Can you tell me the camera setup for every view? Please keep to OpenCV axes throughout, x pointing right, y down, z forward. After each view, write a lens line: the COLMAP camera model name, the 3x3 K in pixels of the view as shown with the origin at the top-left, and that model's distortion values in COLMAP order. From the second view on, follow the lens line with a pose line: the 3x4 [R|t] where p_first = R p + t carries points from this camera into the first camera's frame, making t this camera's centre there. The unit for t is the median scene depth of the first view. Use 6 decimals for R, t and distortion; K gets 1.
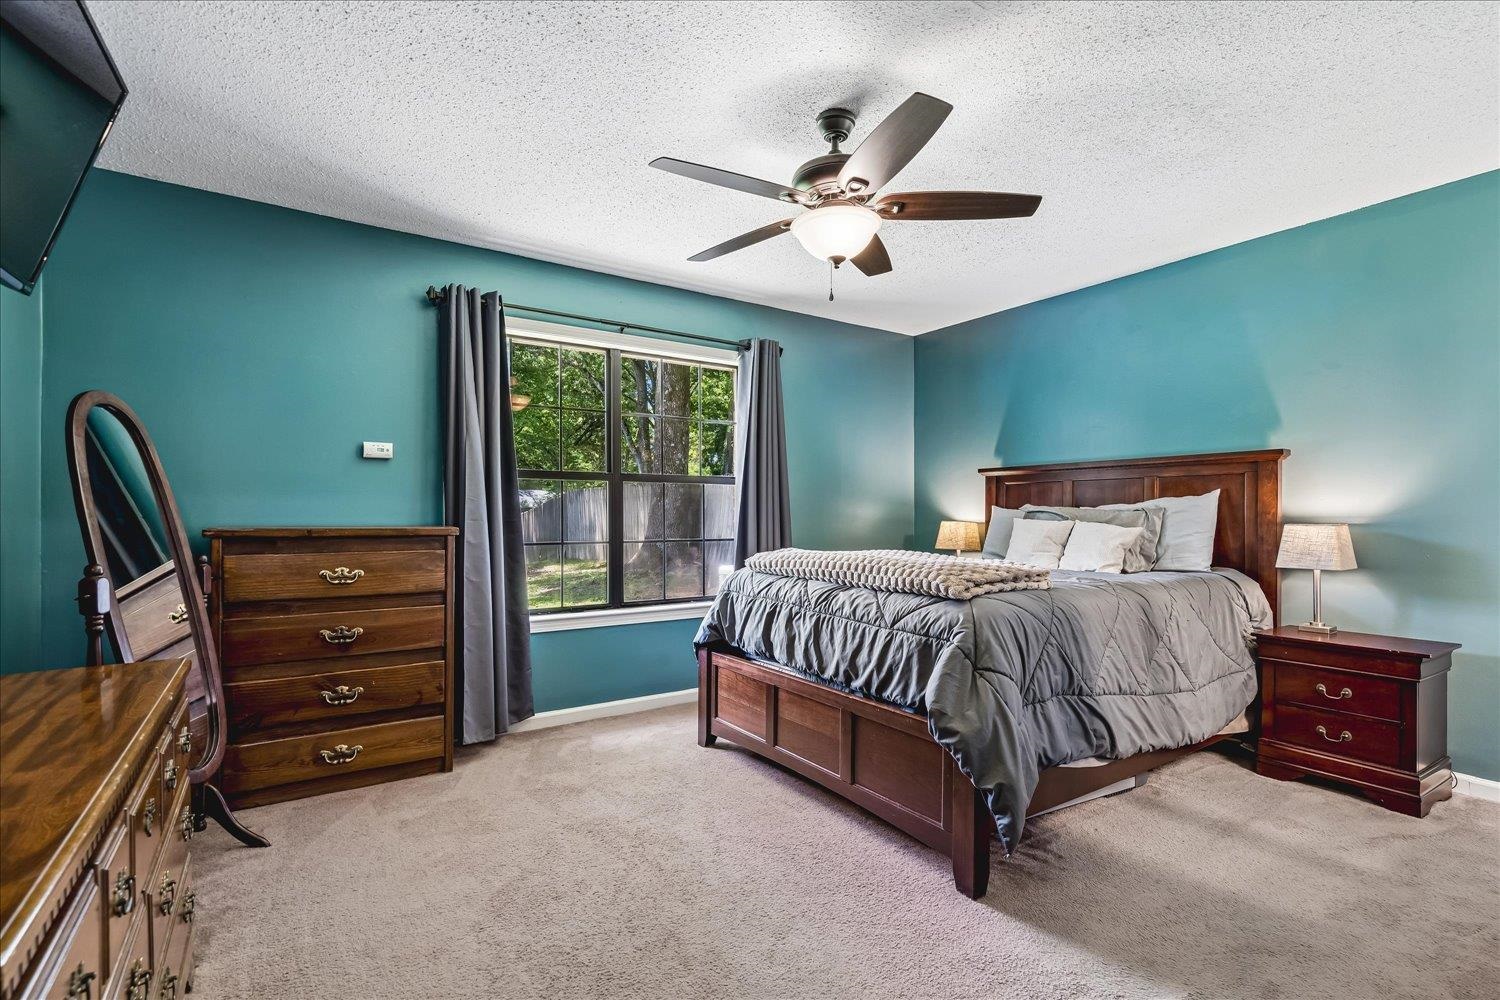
lens RADIAL K [[684.8, 0, 742.9], [0, 684.8, 496.0], [0, 0, 1]] dist [-0.000220, 0.000148]
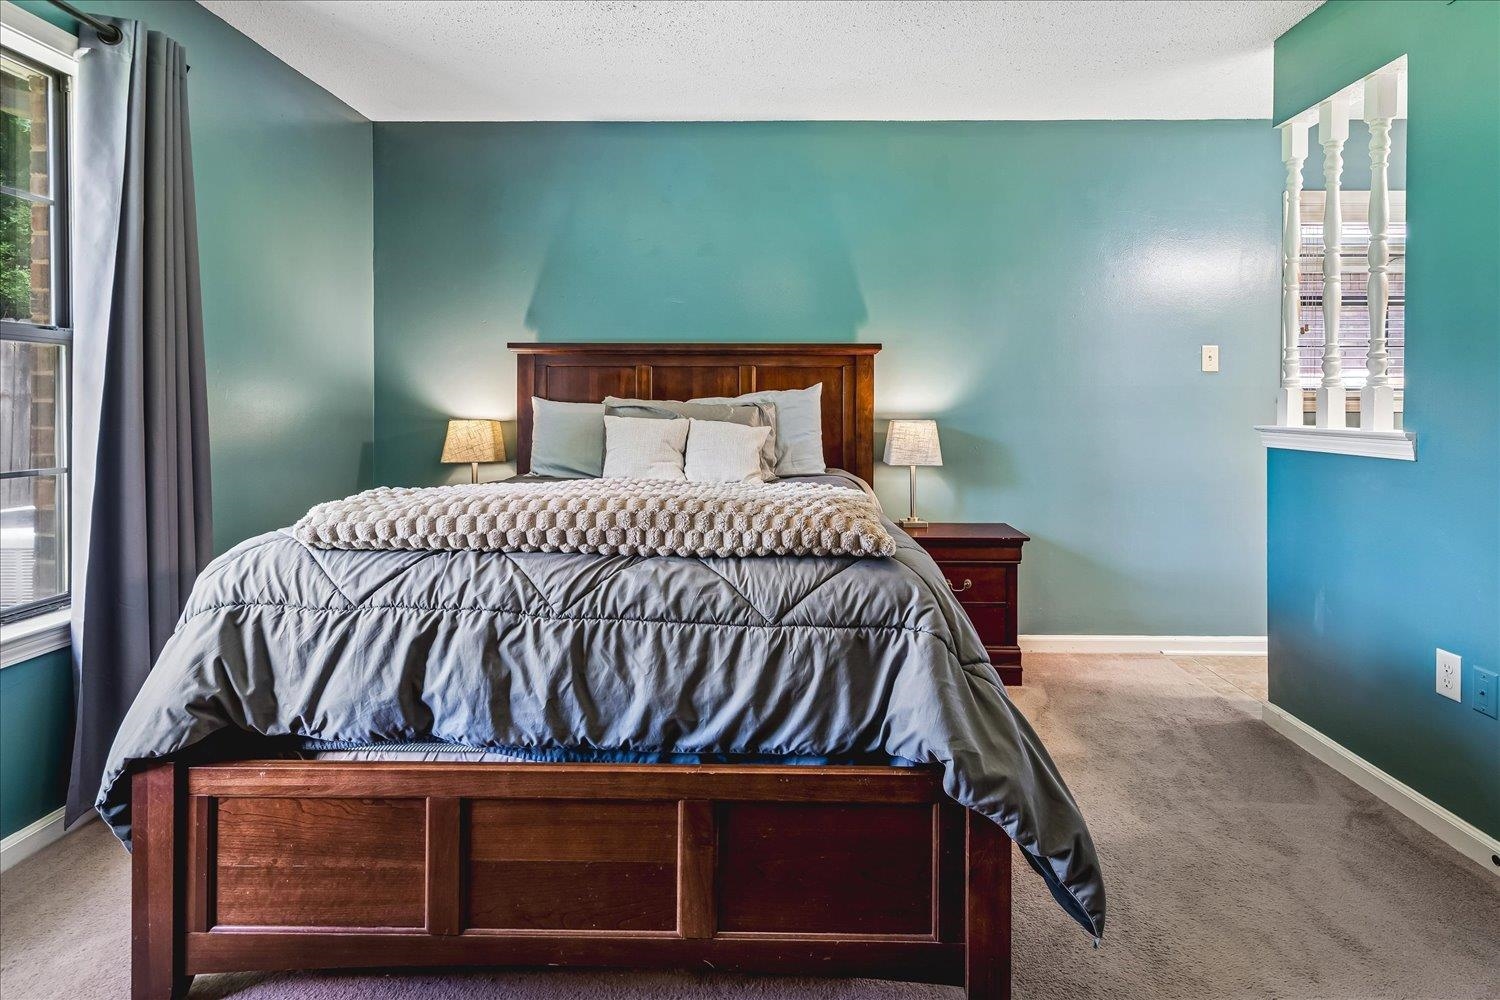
lens RADIAL K [[801.6, 0, 753.4], [0, 801.6, 403.0], [0, 0, 1]] dist [0.003780, 0.001175]
pose [[0.566664, 0.000210, 0.823949, -0.292018], [-0.024349, 0.999567, 0.016492, 0.001633], [-0.823589, -0.029407, 0.566424, 0.566619]]
